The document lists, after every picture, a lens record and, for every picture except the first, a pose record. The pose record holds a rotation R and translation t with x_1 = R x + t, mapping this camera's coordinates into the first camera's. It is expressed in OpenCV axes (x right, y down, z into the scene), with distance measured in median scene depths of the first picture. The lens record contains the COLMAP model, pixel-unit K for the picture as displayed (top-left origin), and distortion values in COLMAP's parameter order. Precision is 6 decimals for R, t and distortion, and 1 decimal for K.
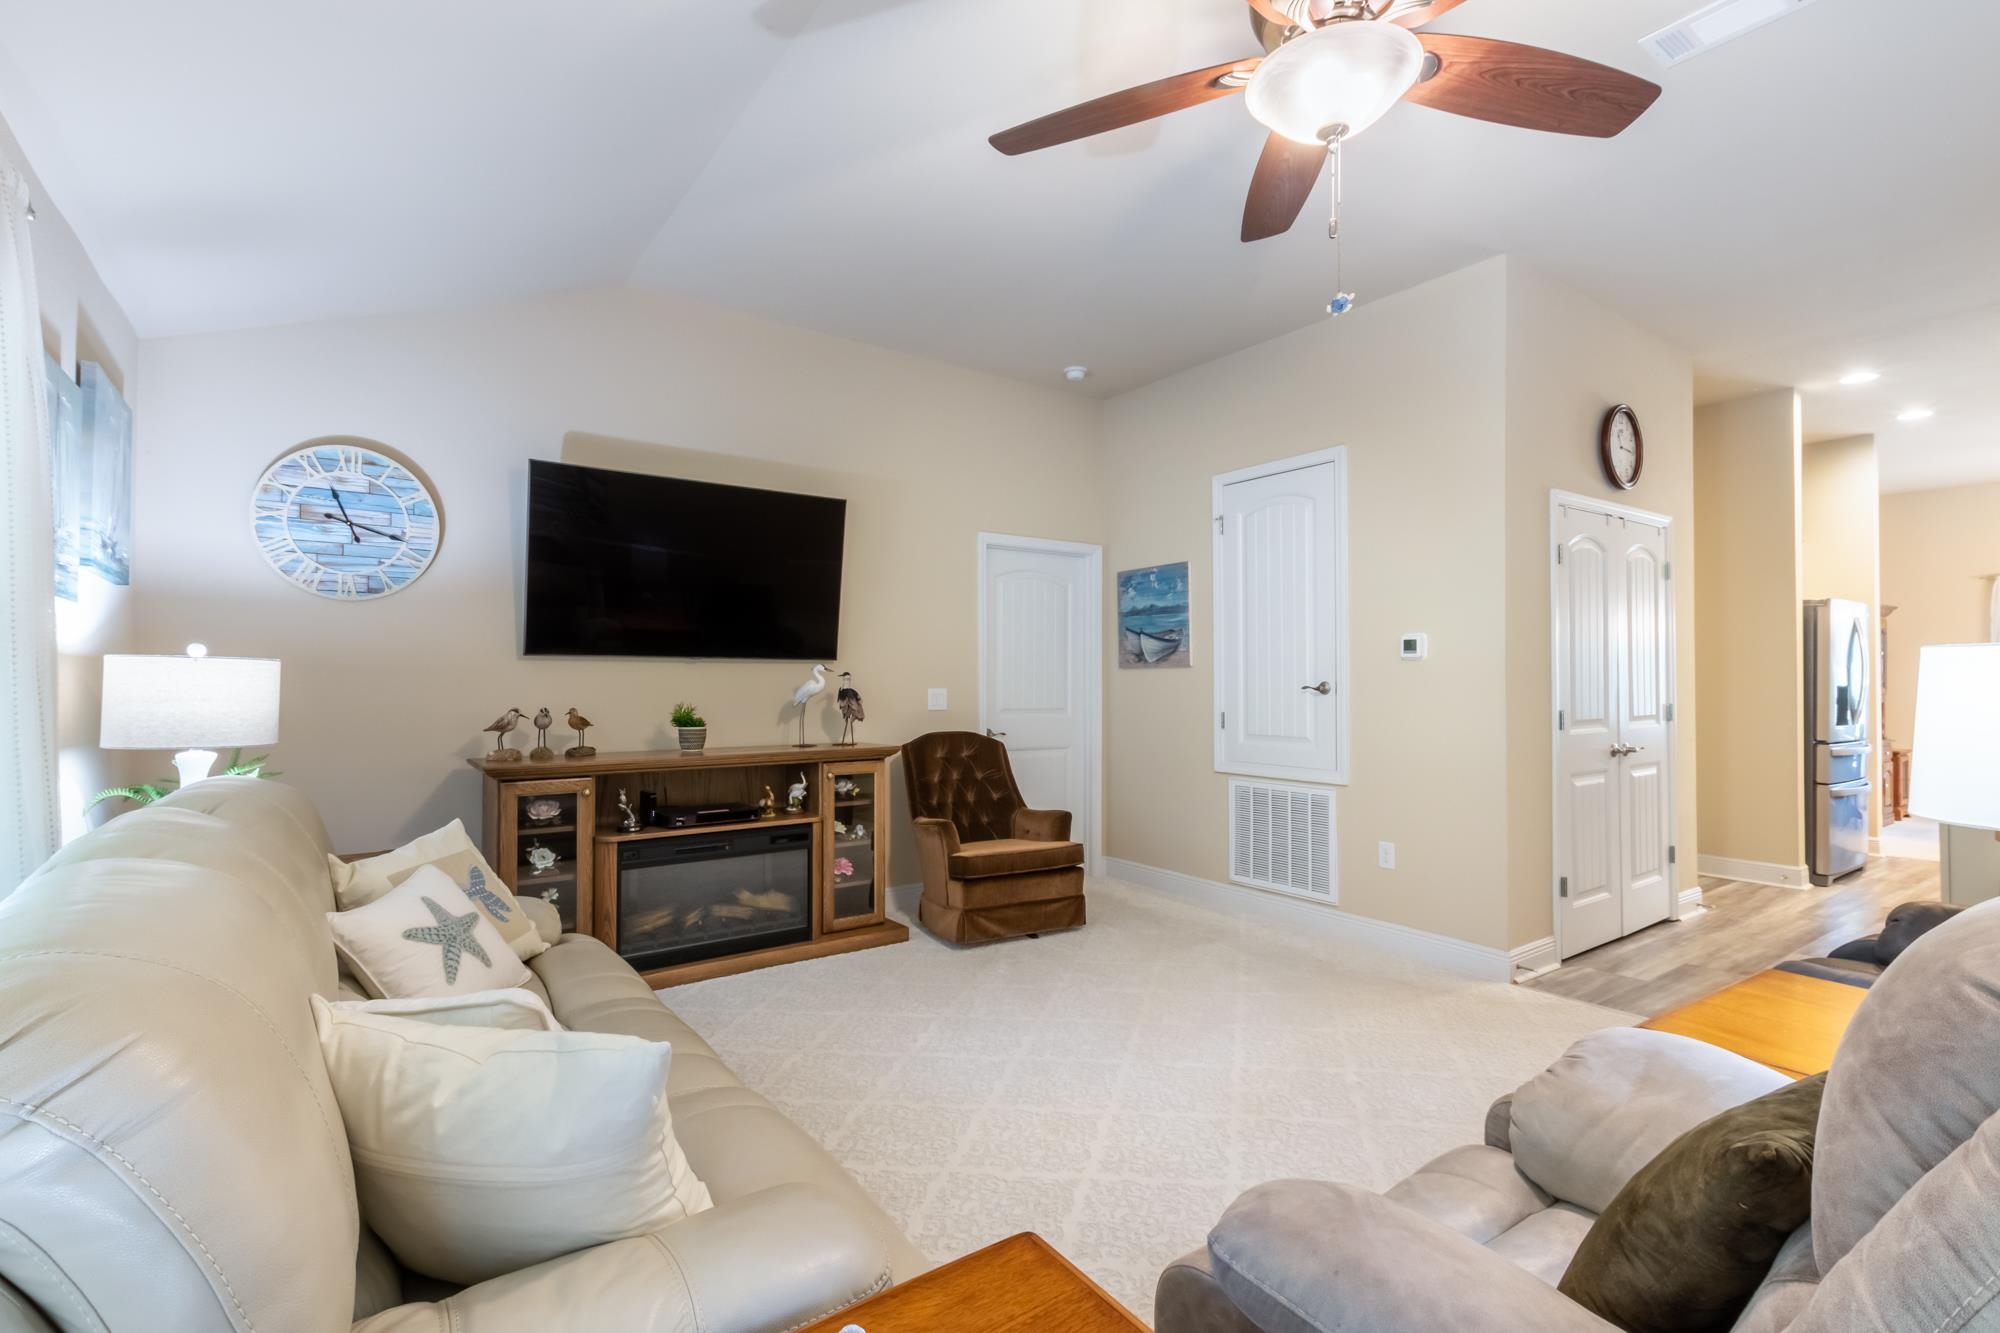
lens RADIAL K [[911.8, 0, 1016.8], [0, 911.8, 678.7], [0, 0, 1]] dist [0.005088, -0.001410]
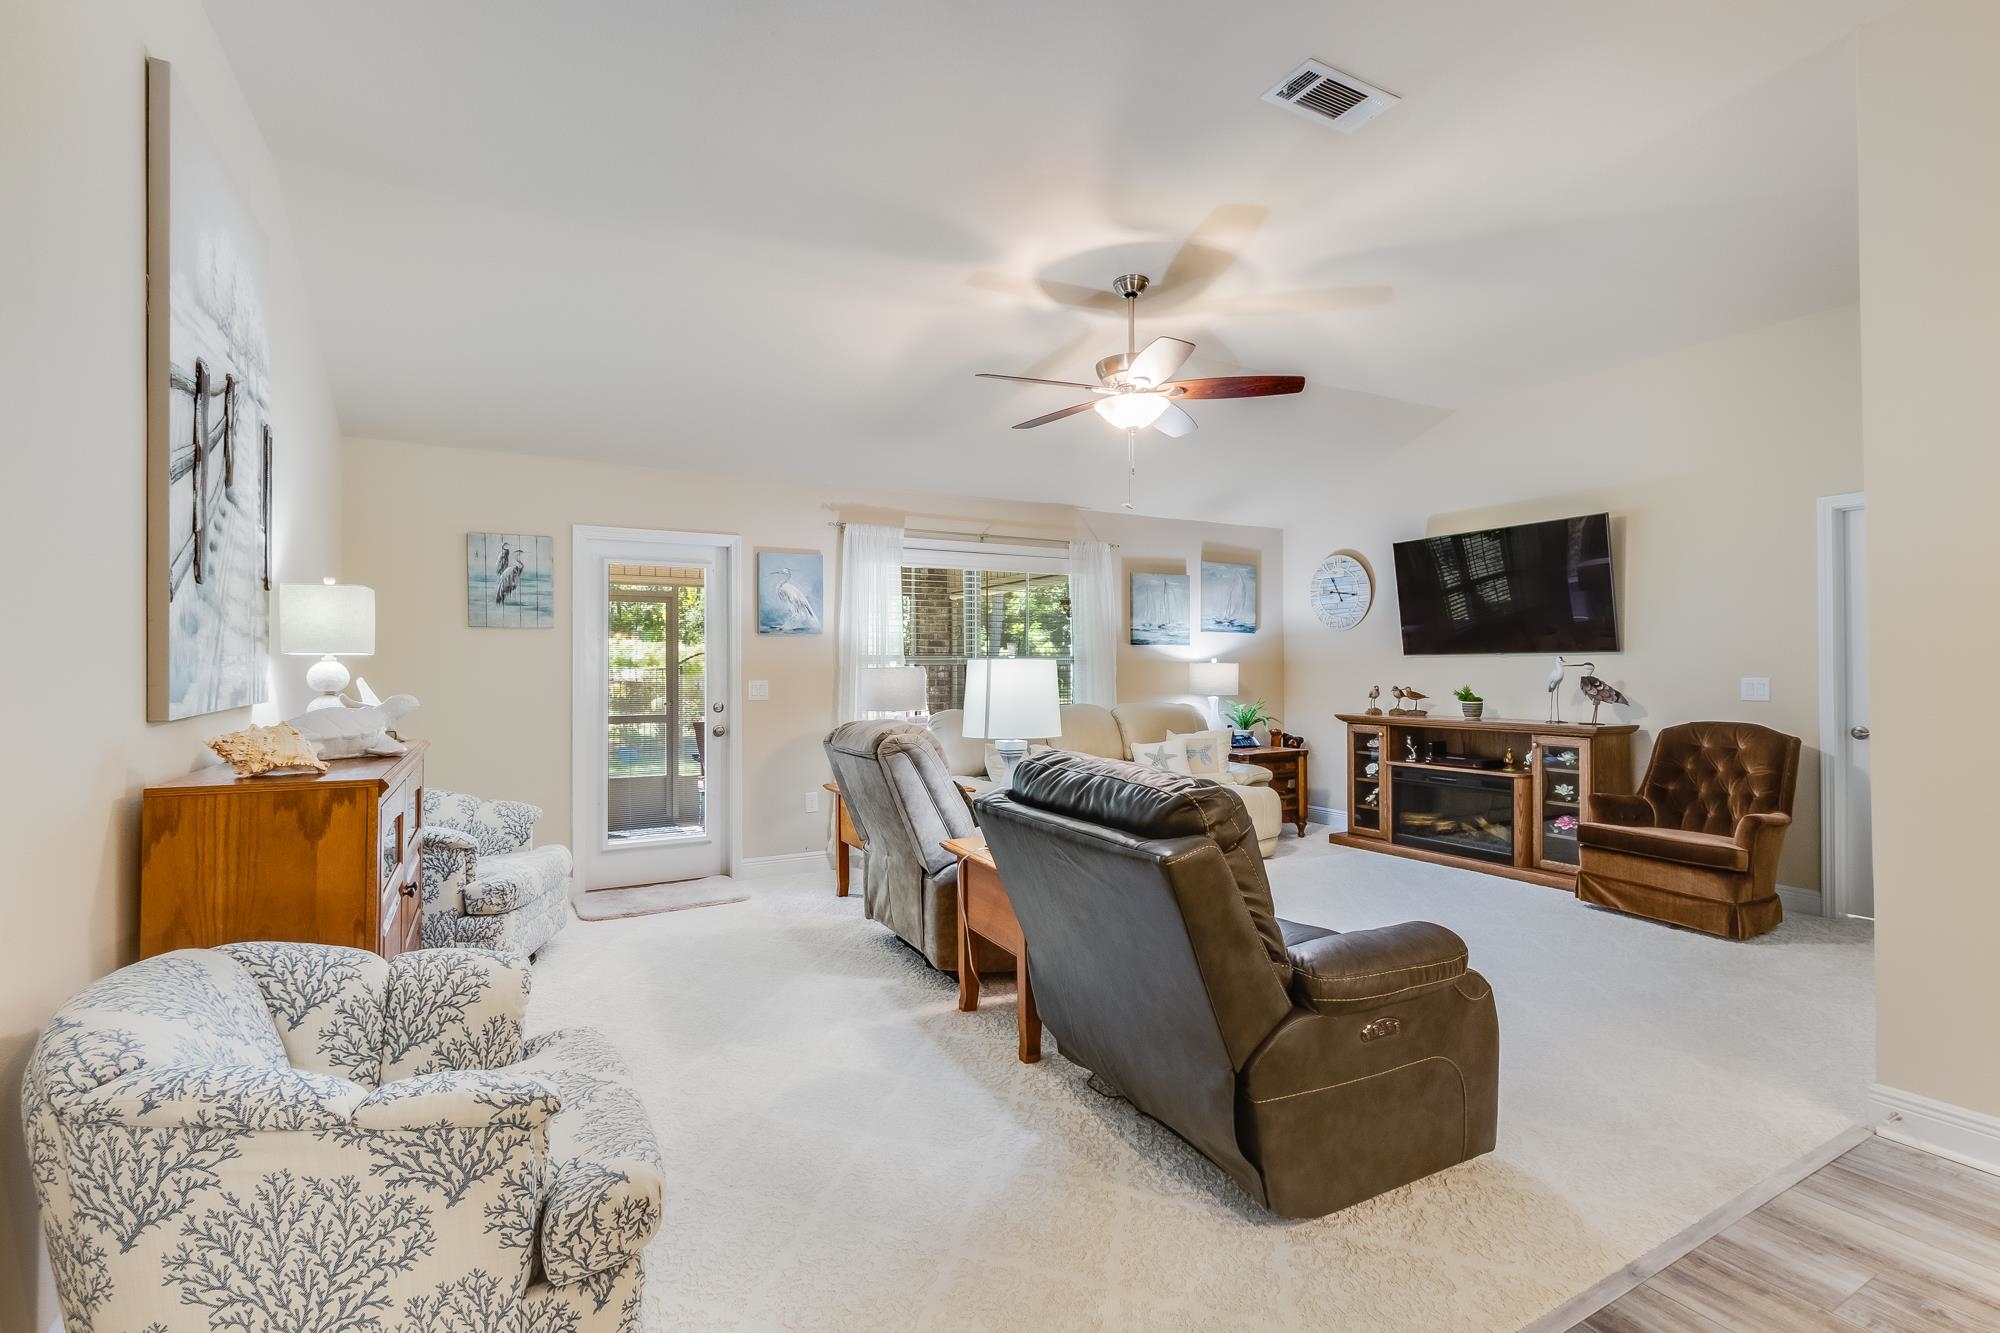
lens RADIAL K [[911.8, 0, 992.0], [0, 911.8, 663.7], [0, 0, 1]] dist [0.005088, -0.001410]
pose [[-0.126516, -0.005280, -0.991951, 1.203892], [0.007943, 0.999948, -0.006335, -0.004793], [0.991933, -0.008680, -0.126467, 0.425995]]
